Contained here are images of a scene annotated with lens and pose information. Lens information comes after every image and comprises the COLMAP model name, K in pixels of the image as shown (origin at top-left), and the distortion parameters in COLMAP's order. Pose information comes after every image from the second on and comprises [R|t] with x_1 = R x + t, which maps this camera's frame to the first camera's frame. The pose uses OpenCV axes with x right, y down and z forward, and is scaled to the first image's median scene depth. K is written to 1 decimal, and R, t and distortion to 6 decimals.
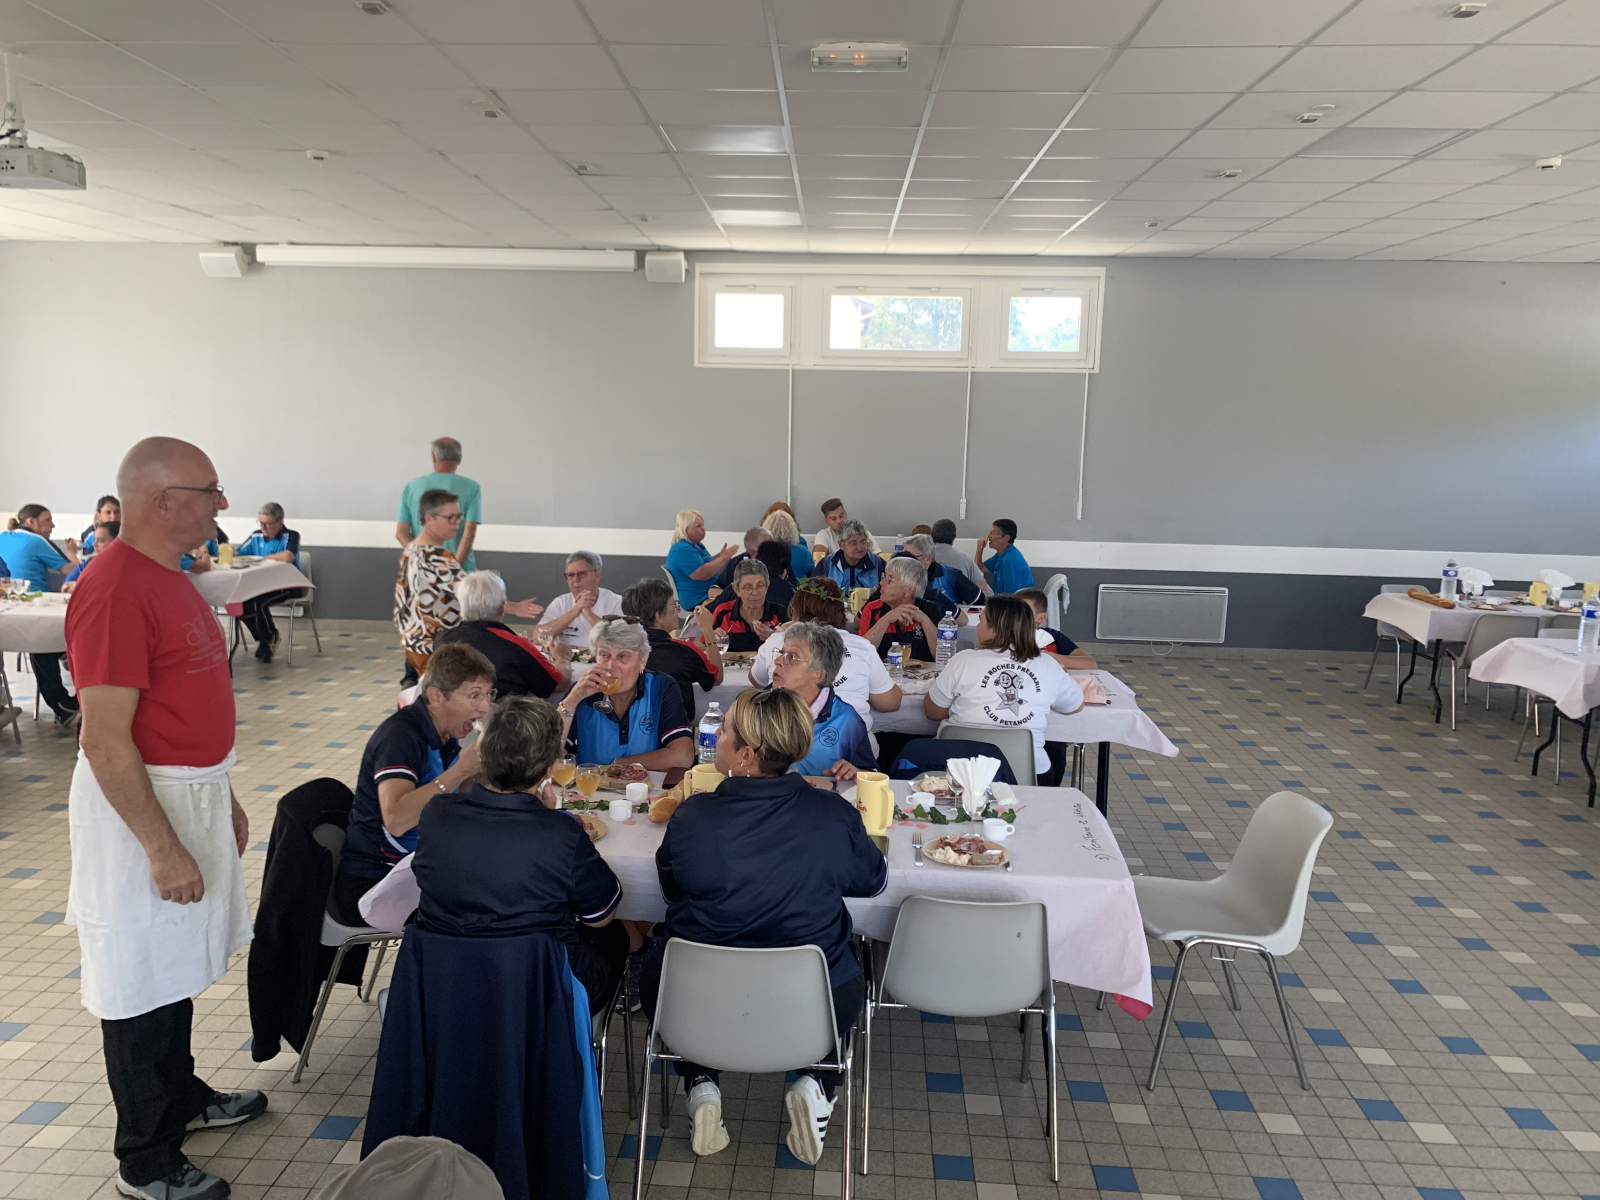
lens RADIAL K [[1229.4, 0, 749.4], [0, 1229.4, 604.6], [0, 0, 1]] dist [0.006439, -0.006241]
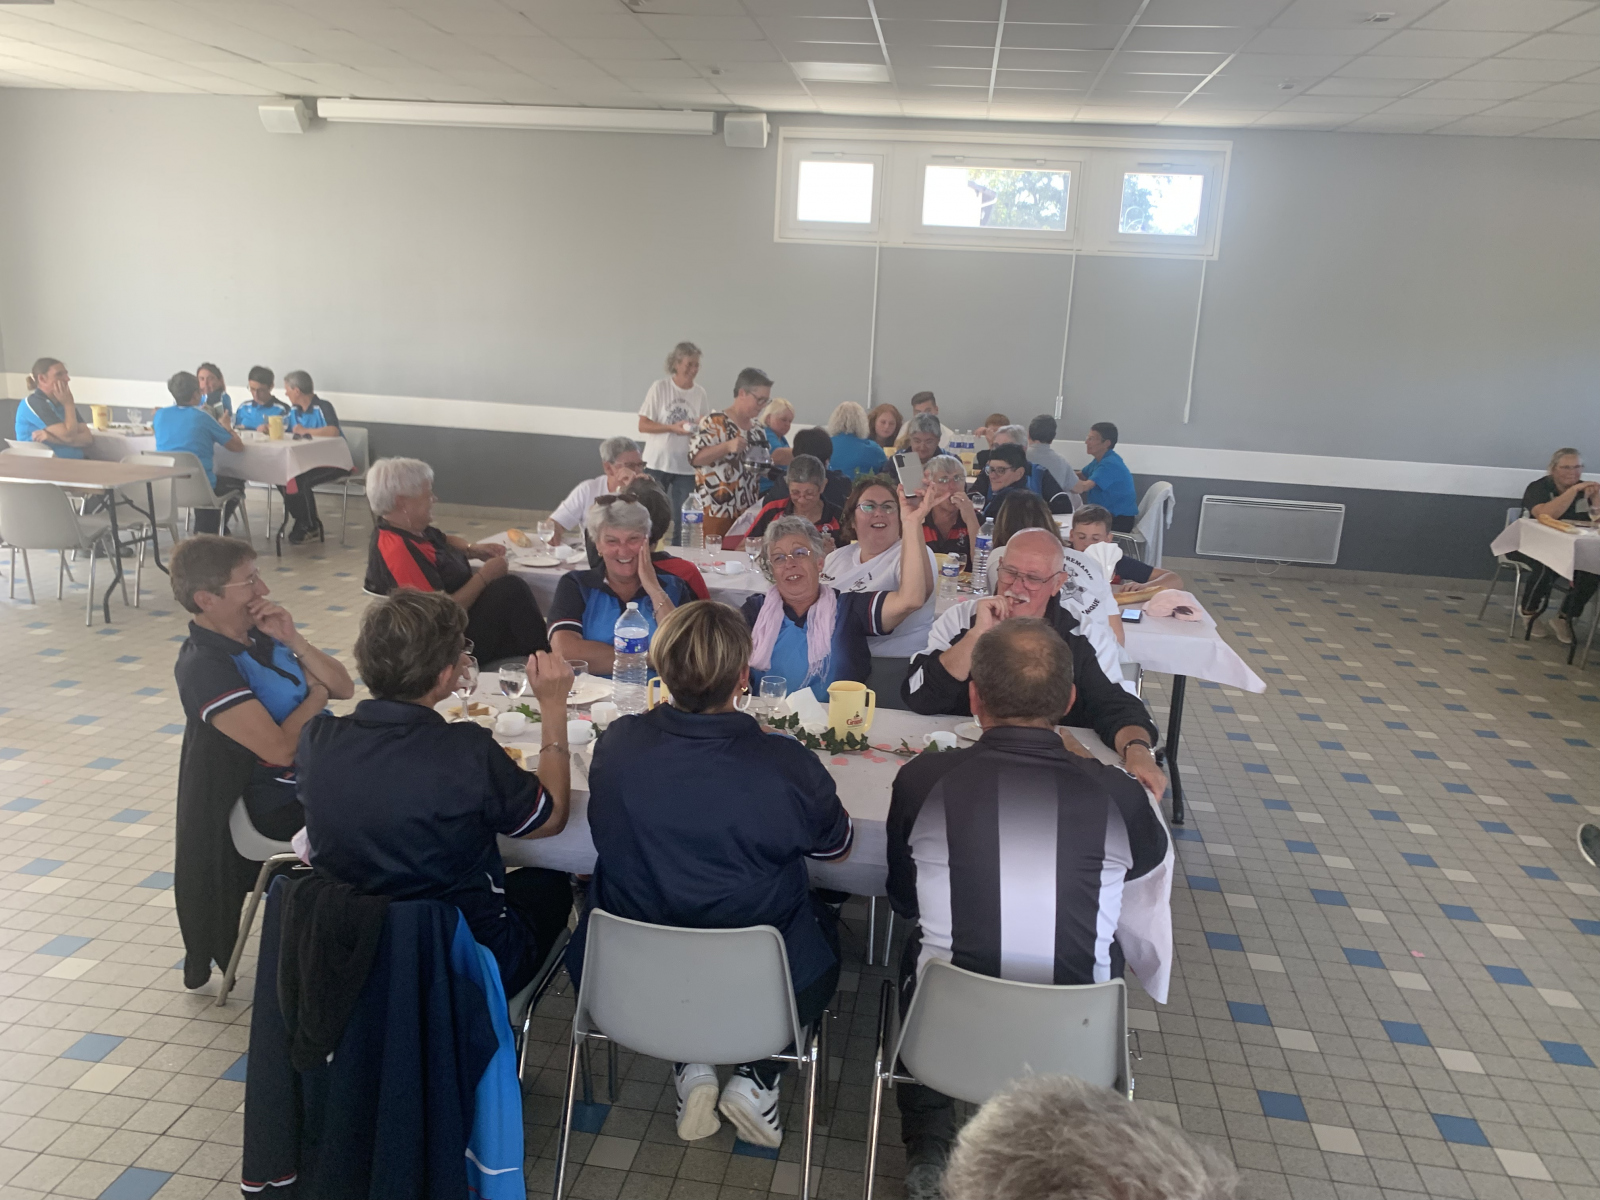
lens RADIAL K [[1169.1, 0, 800.0], [0, 1169.1, 600.0], [0, 0, 1]] dist [-0.003626, 0.004839]
pose [[0.996357, 0.047486, -0.070837, 0.057944], [-0.041076, 0.995154, 0.089340, -0.004473], [0.074736, -0.086105, 0.993479, 0.116367]]
